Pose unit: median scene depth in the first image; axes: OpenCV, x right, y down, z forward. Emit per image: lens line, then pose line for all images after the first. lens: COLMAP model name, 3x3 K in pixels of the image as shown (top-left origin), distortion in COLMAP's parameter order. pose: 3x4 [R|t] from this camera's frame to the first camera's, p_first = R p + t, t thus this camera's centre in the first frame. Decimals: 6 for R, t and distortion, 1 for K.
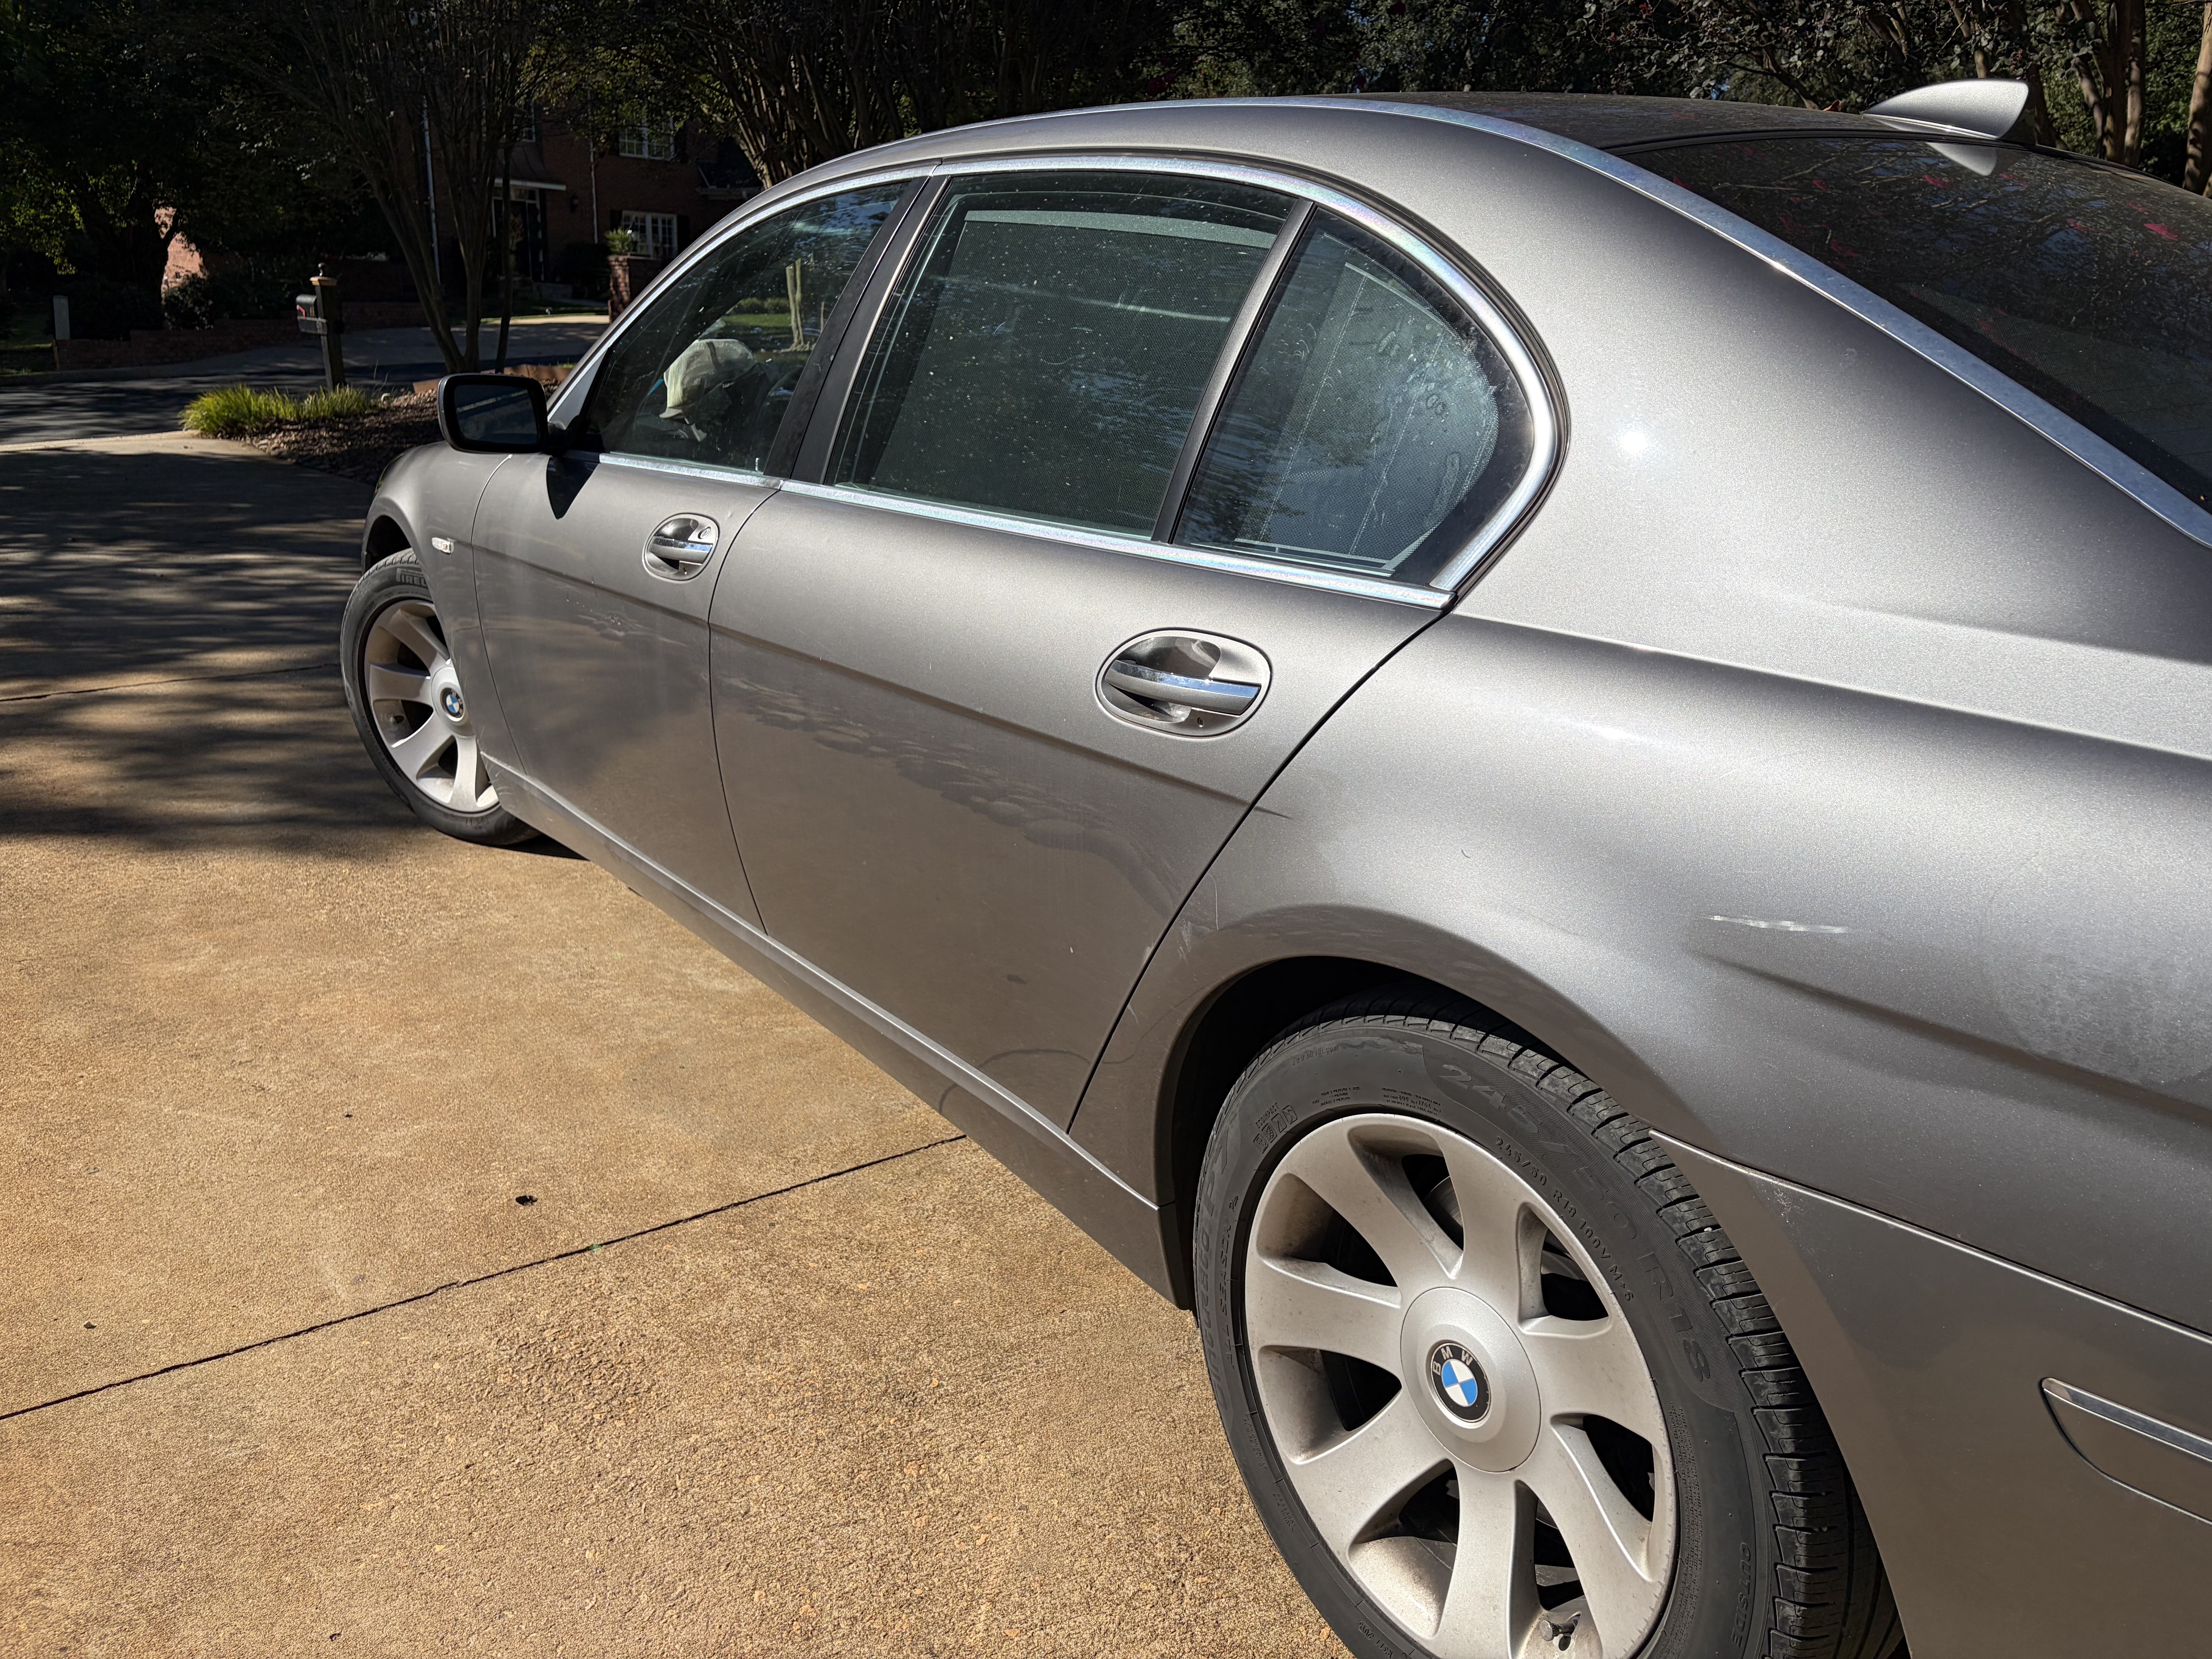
lens RADIAL K [[1692.7, 0, 1140.3], [0, 1692.7, 819.1], [0, 0, 1]] dist [0.032554, -0.020386]
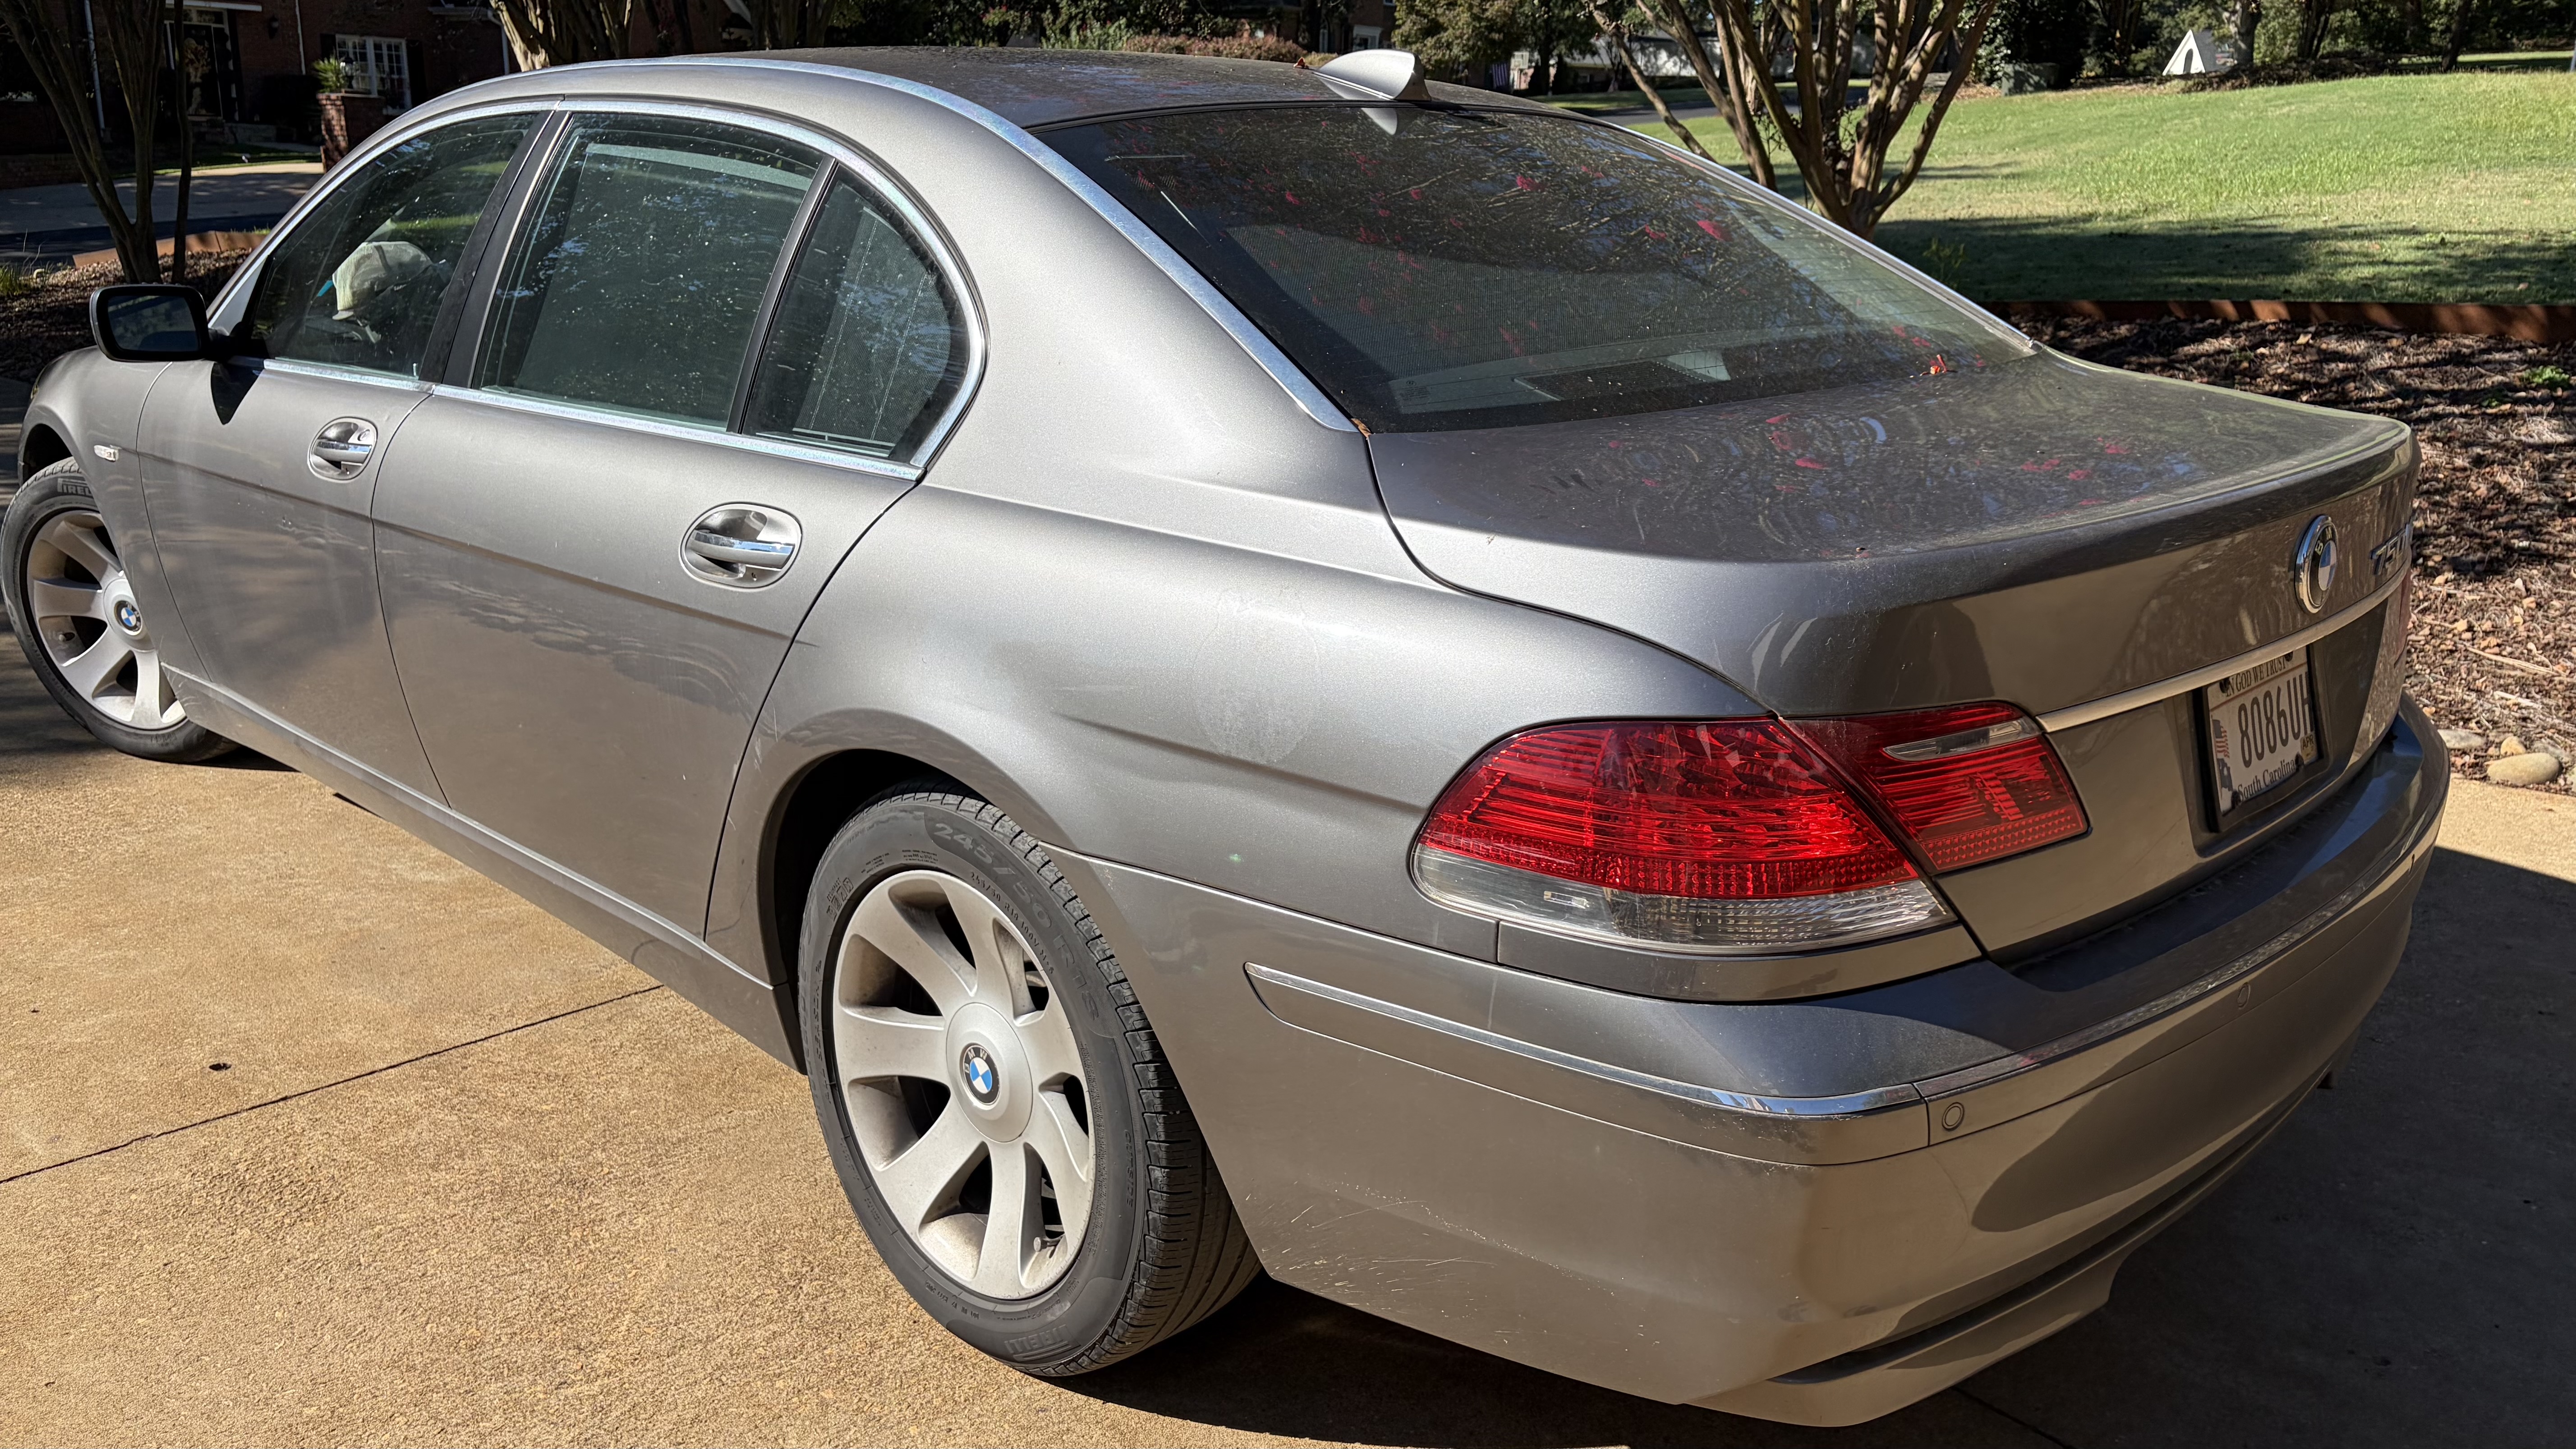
lens RADIAL K [[1958.9, 0, 1288.0], [0, 1958.9, 724.5], [0, 0, 1]] dist [0.064052, -0.042813]
pose [[0.989603, -0.054050, 0.133286, 0.143922], [0.054755, 0.998499, -0.001626, 0.048734], [-0.132998, 0.008907, 0.991076, -0.320918]]
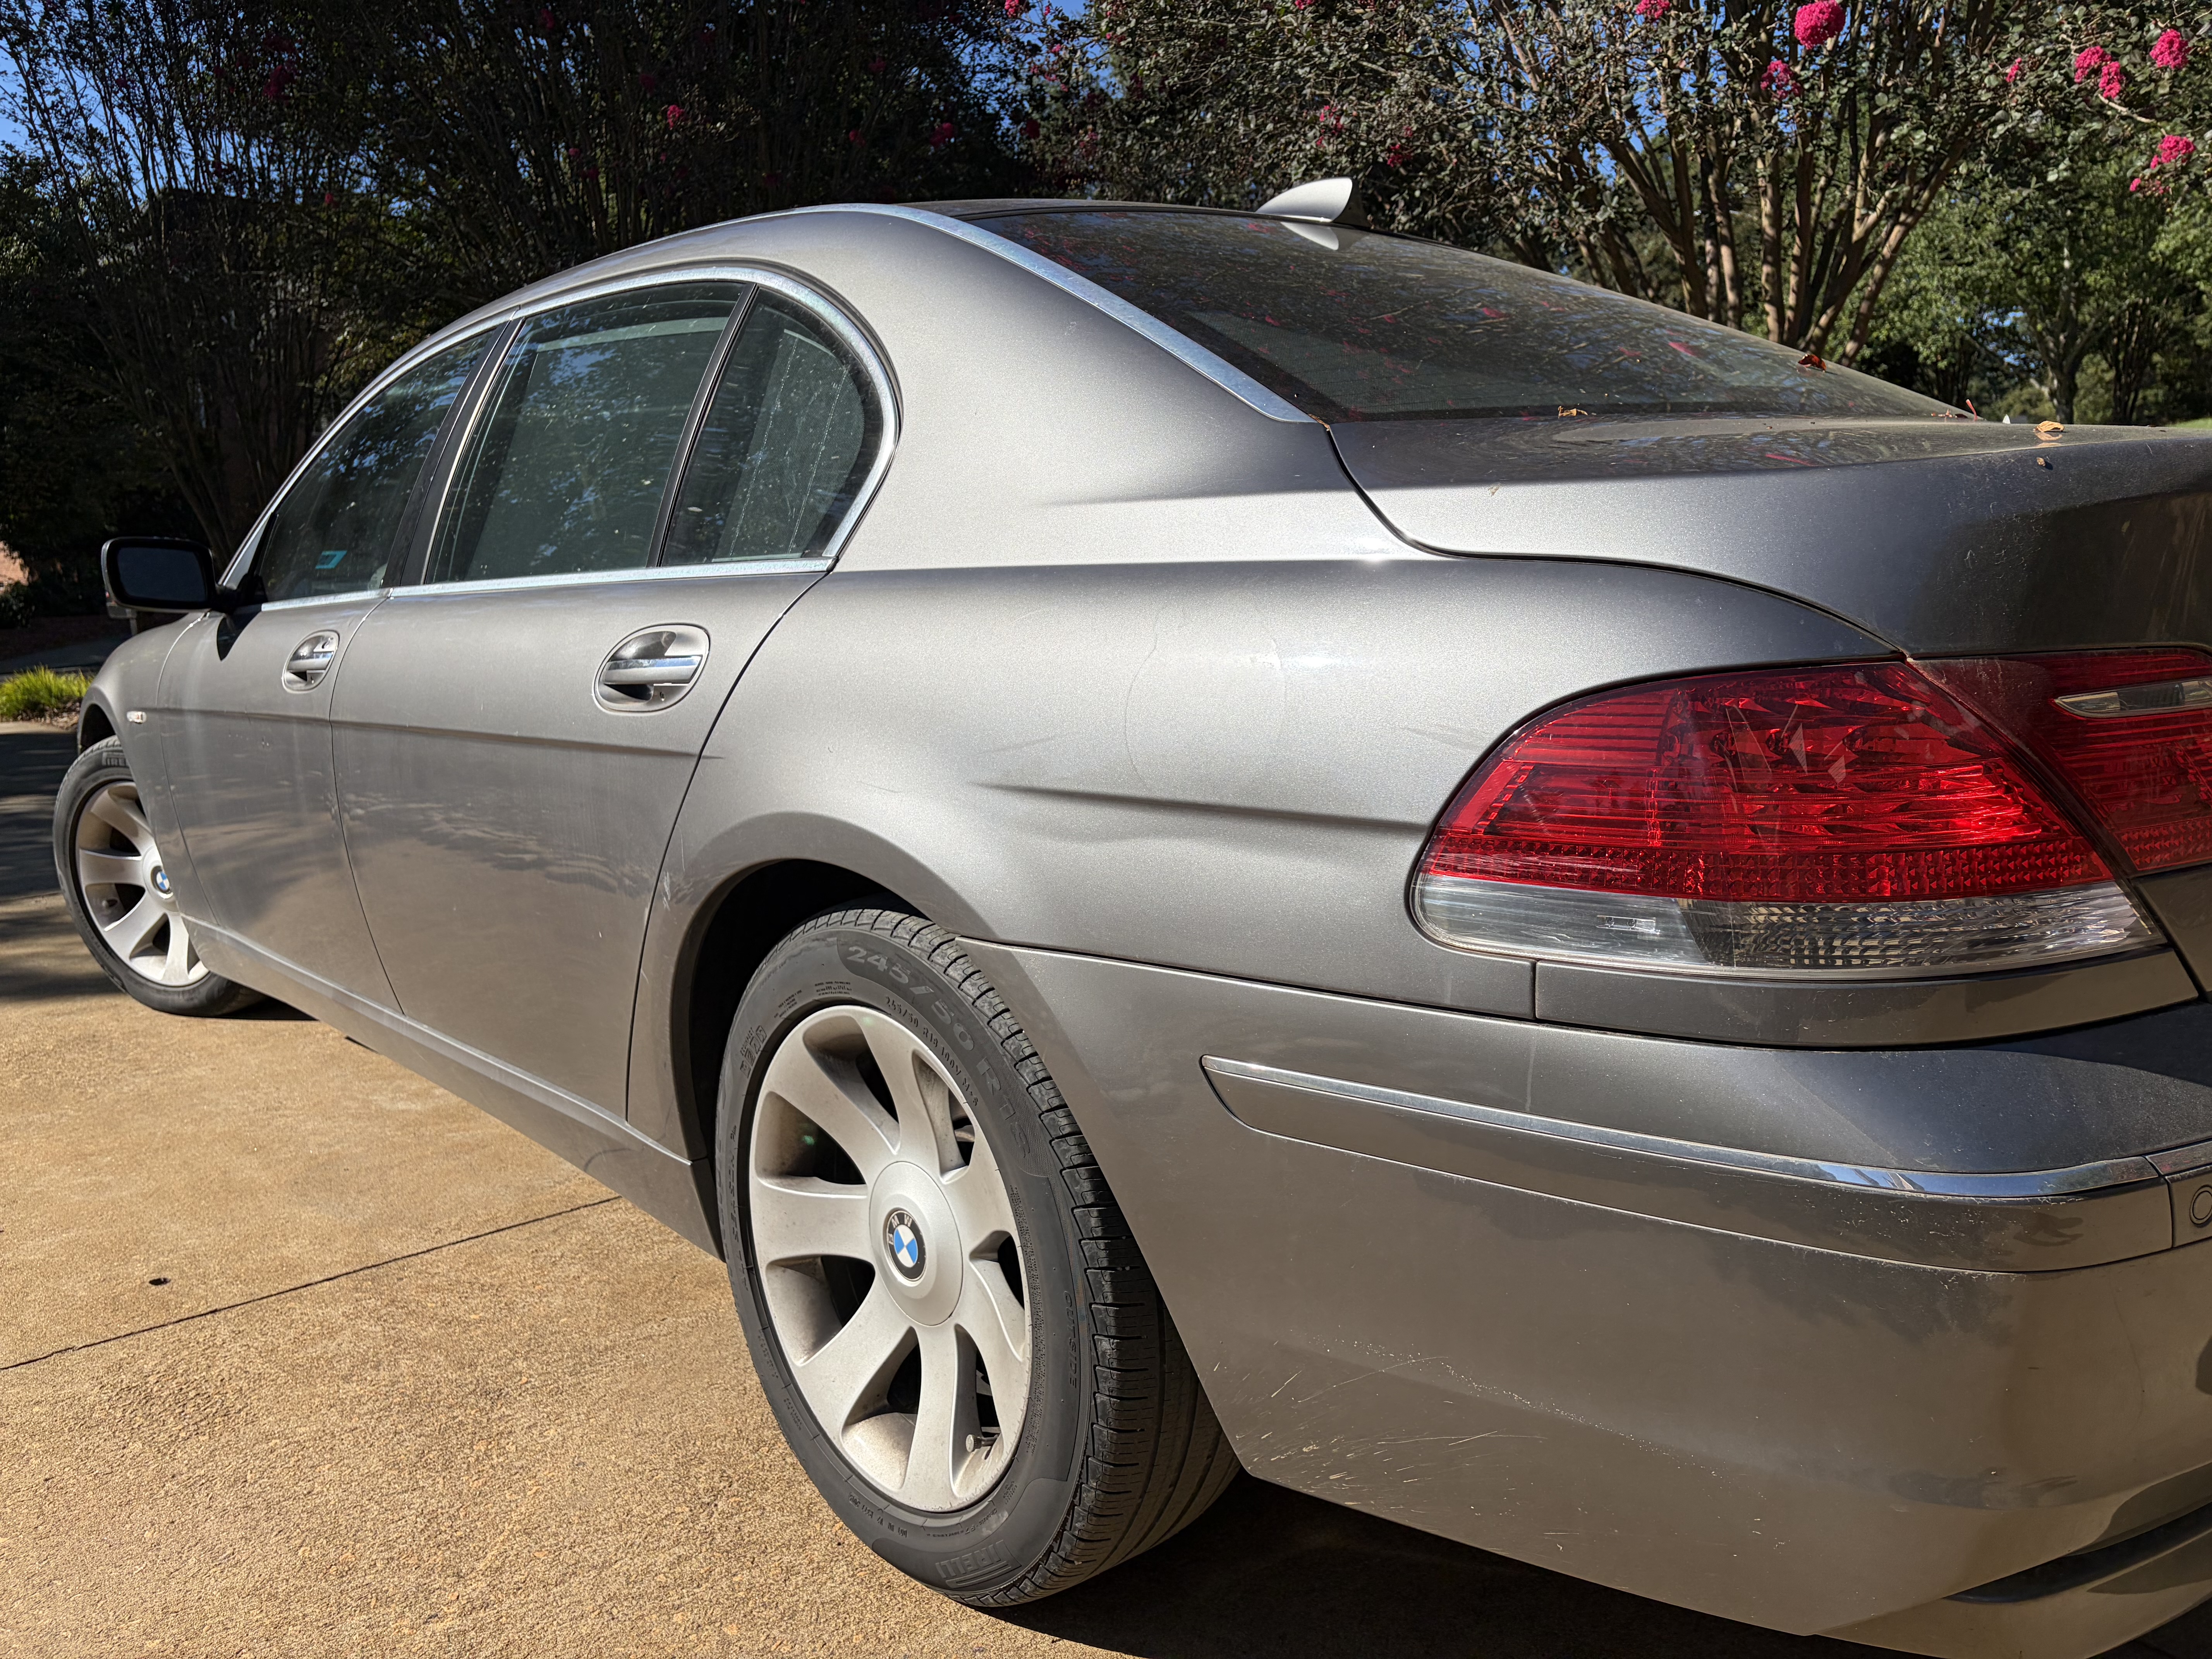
lens RADIAL K [[1689.8, 0, 1116.0], [0, 1689.8, 822.4], [0, 0, 1]] dist [0.029726, -0.001329]
pose [[0.995305, -0.068665, 0.068219, 0.165561], [0.077488, 0.987609, -0.136472, 0.133722], [-0.058003, 0.141118, 0.988292, -0.100651]]
